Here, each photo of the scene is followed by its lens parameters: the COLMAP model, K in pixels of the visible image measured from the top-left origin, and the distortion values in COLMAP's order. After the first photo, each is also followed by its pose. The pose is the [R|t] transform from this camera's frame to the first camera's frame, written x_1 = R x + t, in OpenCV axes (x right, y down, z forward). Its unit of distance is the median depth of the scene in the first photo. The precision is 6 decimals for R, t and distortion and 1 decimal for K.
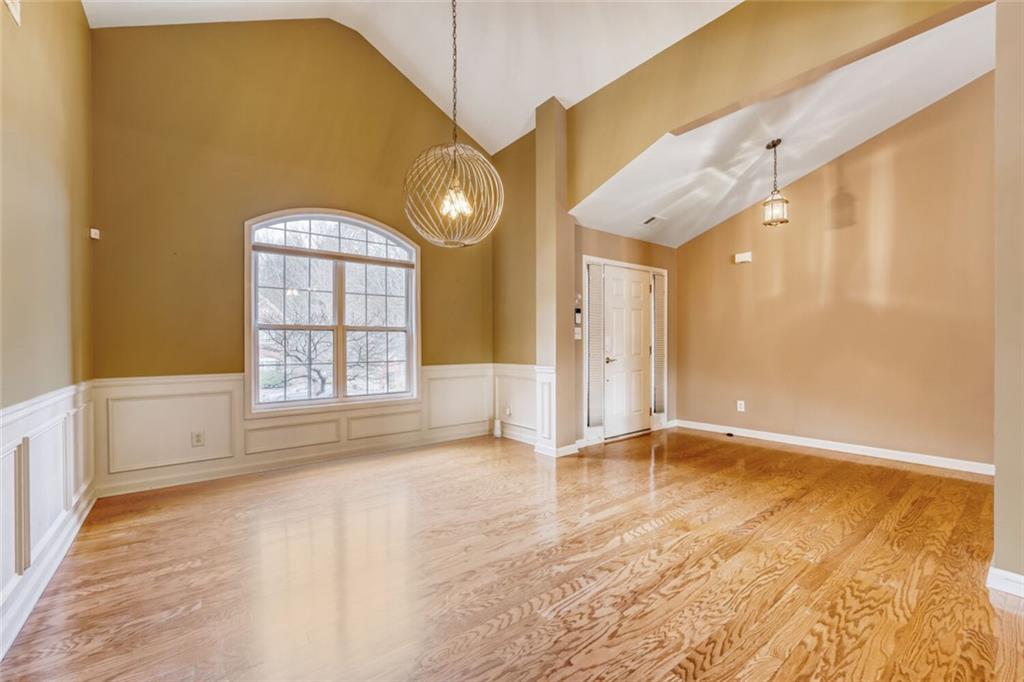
lens RADIAL K [[416.9, 0, 506.6], [0, 416.9, 344.9], [0, 0, 1]] dist [-0.009566, 0.000421]
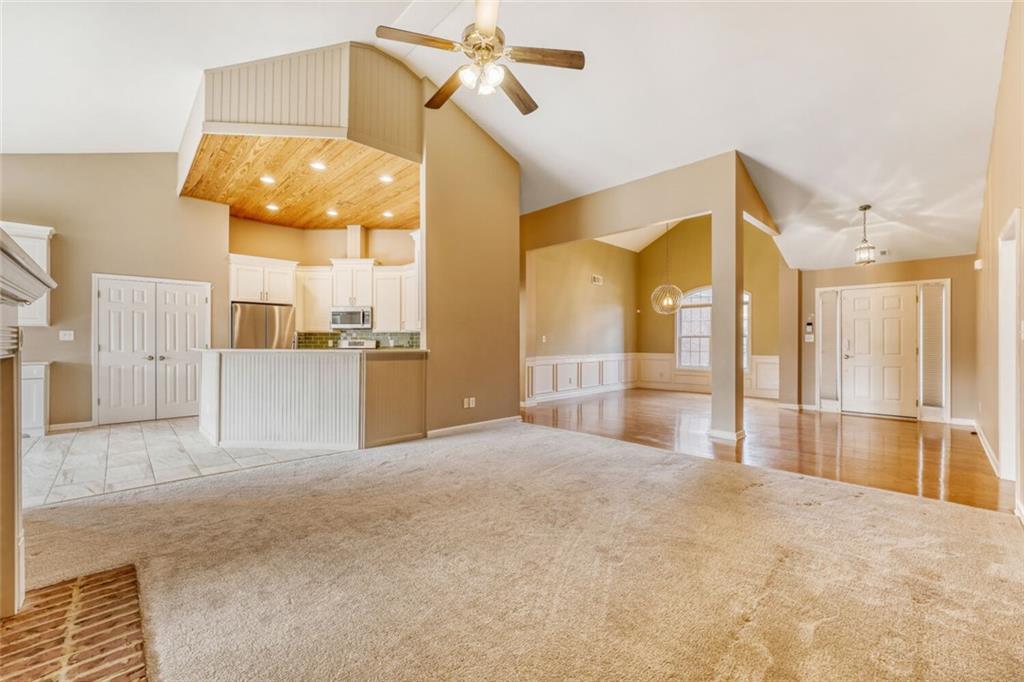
lens RADIAL K [[410.3, 0, 512.0], [0, 410.3, 341.0], [0, 0, 1]] dist [-0.003975, -0.000003]
pose [[0.116842, 0.006697, -0.993128, 2.988339], [0.001792, 0.999974, 0.006954, -0.056406], [0.993149, -0.002592, 0.116827, -0.605460]]
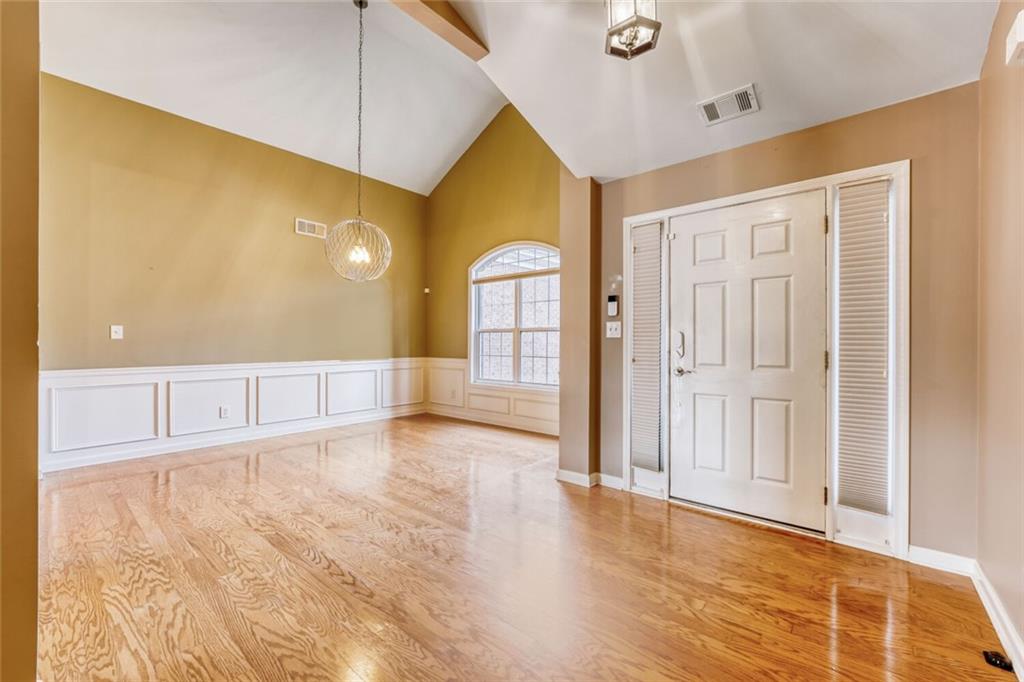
lens RADIAL K [[410.3, 0, 512.0], [0, 410.3, 341.0], [0, 0, 1]] dist [-0.003975, -0.000003]
pose [[0.208683, 0.006448, -0.977962, 1.554306], [-0.000227, 0.999979, 0.006544, -0.023579], [0.977983, -0.001143, 0.208680, 1.260408]]
